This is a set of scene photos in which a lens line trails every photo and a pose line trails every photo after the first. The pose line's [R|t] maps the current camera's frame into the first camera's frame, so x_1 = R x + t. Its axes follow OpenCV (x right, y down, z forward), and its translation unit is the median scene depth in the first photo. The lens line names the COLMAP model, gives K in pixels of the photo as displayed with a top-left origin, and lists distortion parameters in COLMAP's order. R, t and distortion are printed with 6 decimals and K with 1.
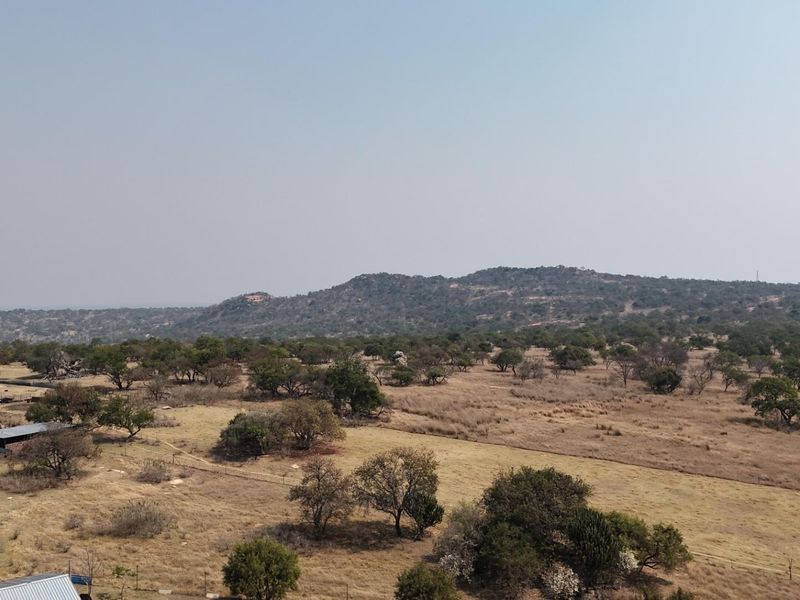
lens RADIAL K [[751.5, 0, 400.0], [0, 751.5, 300.0], [0, 0, 1]] dist [-0.006447, 0.000759]
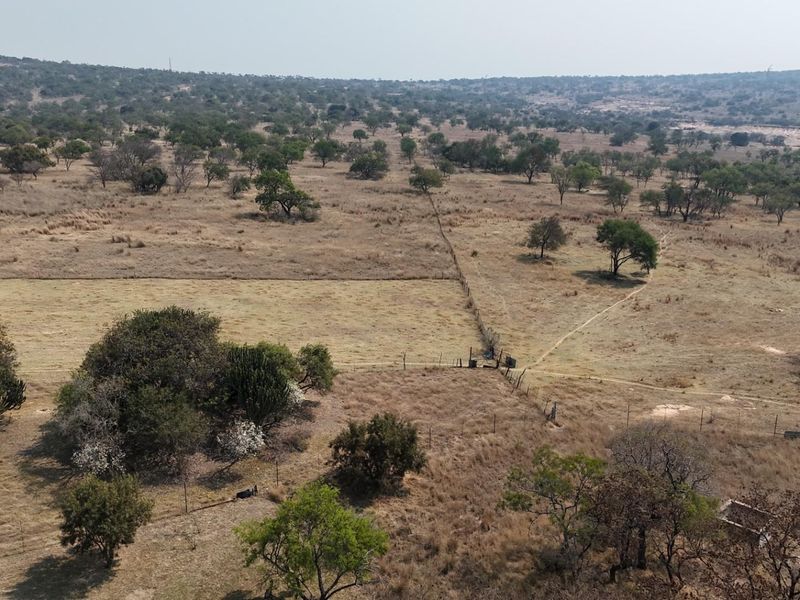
lens RADIAL K [[751.5, 0, 400.0], [0, 751.5, 300.0], [0, 0, 1]] dist [-0.006447, 0.000759]
pose [[0.730018, -0.172695, 0.661249, -0.064732], [-0.013945, 0.963582, 0.267049, -0.002321], [-0.683285, -0.204172, 0.701024, 0.104924]]
